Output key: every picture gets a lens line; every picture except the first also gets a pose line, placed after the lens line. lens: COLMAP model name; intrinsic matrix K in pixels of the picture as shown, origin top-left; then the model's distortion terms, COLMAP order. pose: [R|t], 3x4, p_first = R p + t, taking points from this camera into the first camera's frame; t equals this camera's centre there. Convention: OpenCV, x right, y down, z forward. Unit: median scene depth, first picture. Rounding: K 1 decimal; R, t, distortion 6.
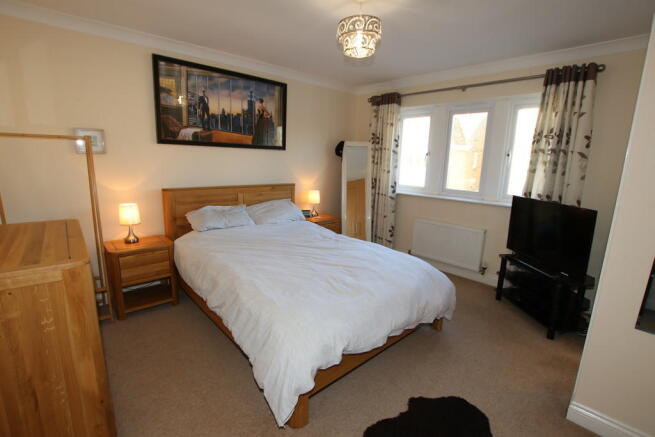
lens RADIAL K [[310.0, 0, 327.5], [0, 310.0, 218.5], [0, 0, 1]] dist [-0.002125, -0.000541]
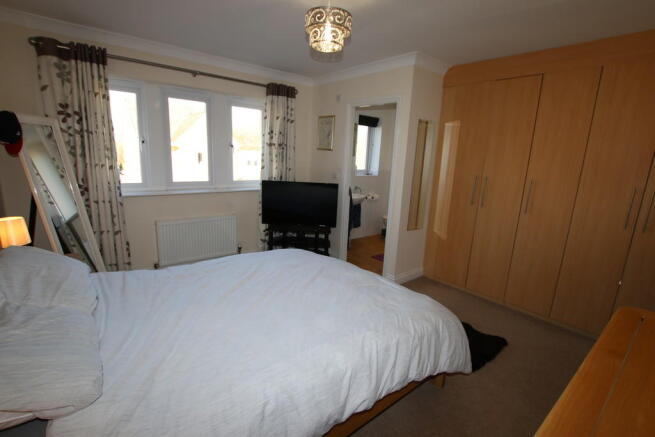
lens RADIAL K [[306.4, 0, 327.5], [0, 306.4, 218.5], [0, 0, 1]] dist [0.000988, 0.000105]
pose [[0.068727, -0.229557, 0.970866, -0.586197], [0.158324, 0.963343, 0.216571, -0.146542], [-0.984992, 0.138827, 0.102552, 0.621729]]
